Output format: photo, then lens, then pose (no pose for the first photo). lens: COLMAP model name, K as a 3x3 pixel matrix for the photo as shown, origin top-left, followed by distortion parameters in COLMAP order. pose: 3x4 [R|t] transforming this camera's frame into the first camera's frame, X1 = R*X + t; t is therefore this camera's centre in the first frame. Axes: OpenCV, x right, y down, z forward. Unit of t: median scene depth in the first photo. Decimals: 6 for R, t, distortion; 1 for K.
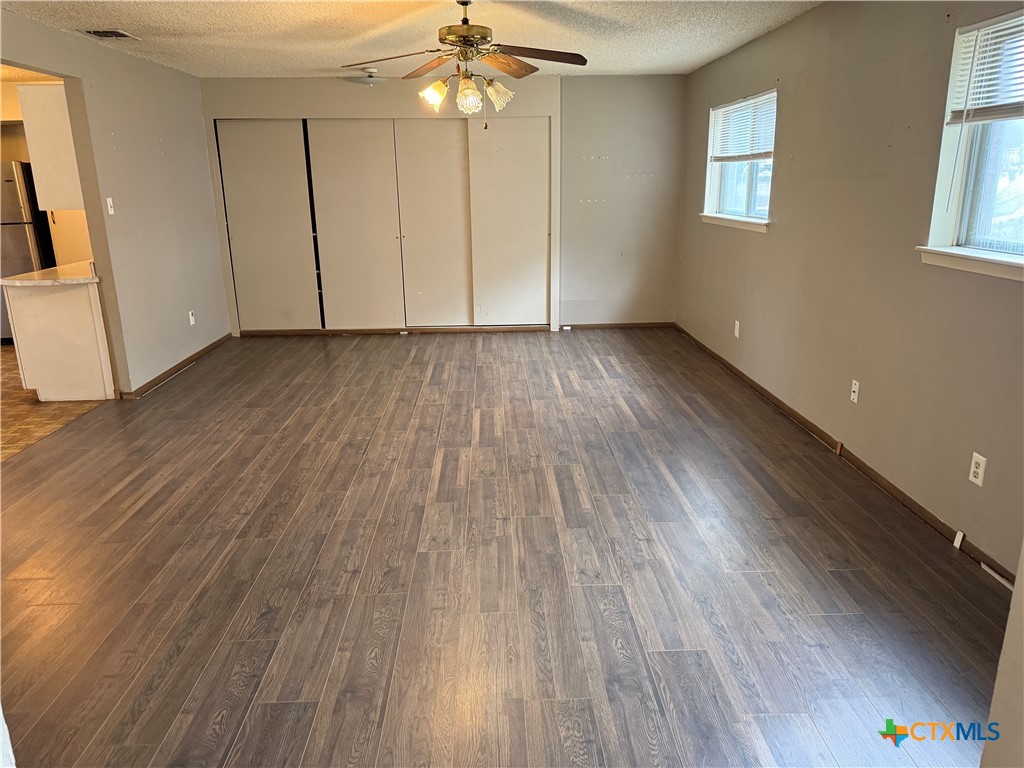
lens RADIAL K [[715.3, 0, 511.0], [0, 715.3, 387.3], [0, 0, 1]] dist [0.041551, -0.000131]
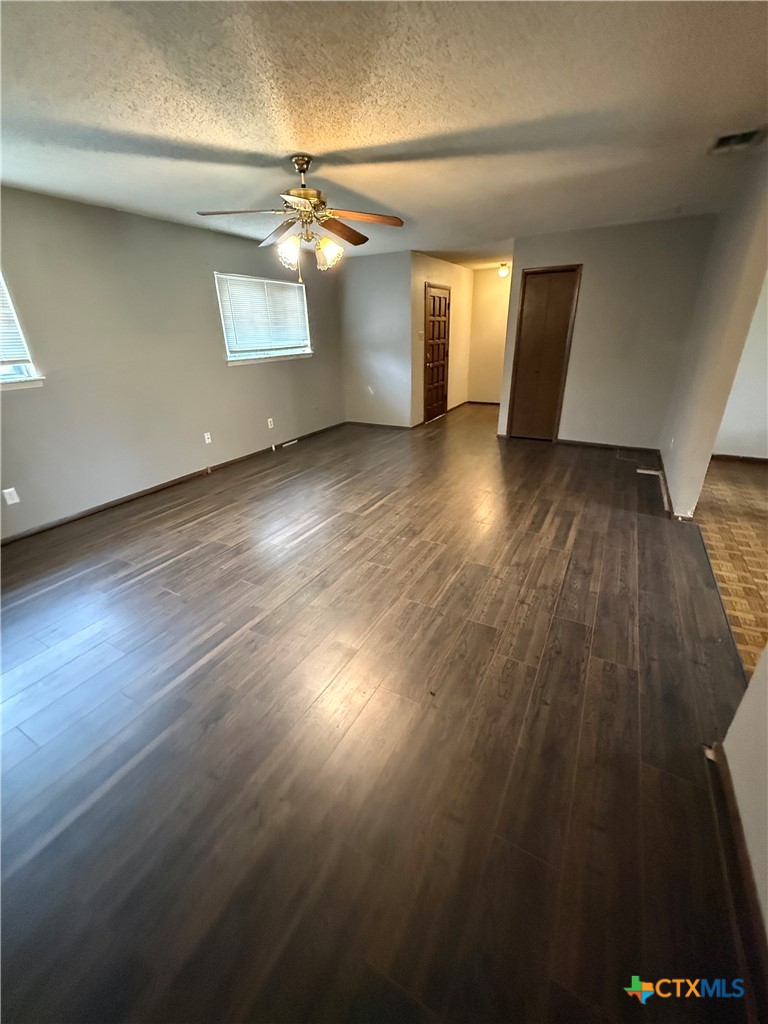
lens RADIAL K [[410.4, 0, 384.0], [0, 410.4, 510.3], [0, 0, 1]] dist [0.015754, 0.000040]
pose [[-0.856123, -0.178587, 0.484934, -0.487521], [0.176952, 0.780353, 0.599780, -0.378675], [-0.485532, 0.599296, -0.636477, 1.350743]]
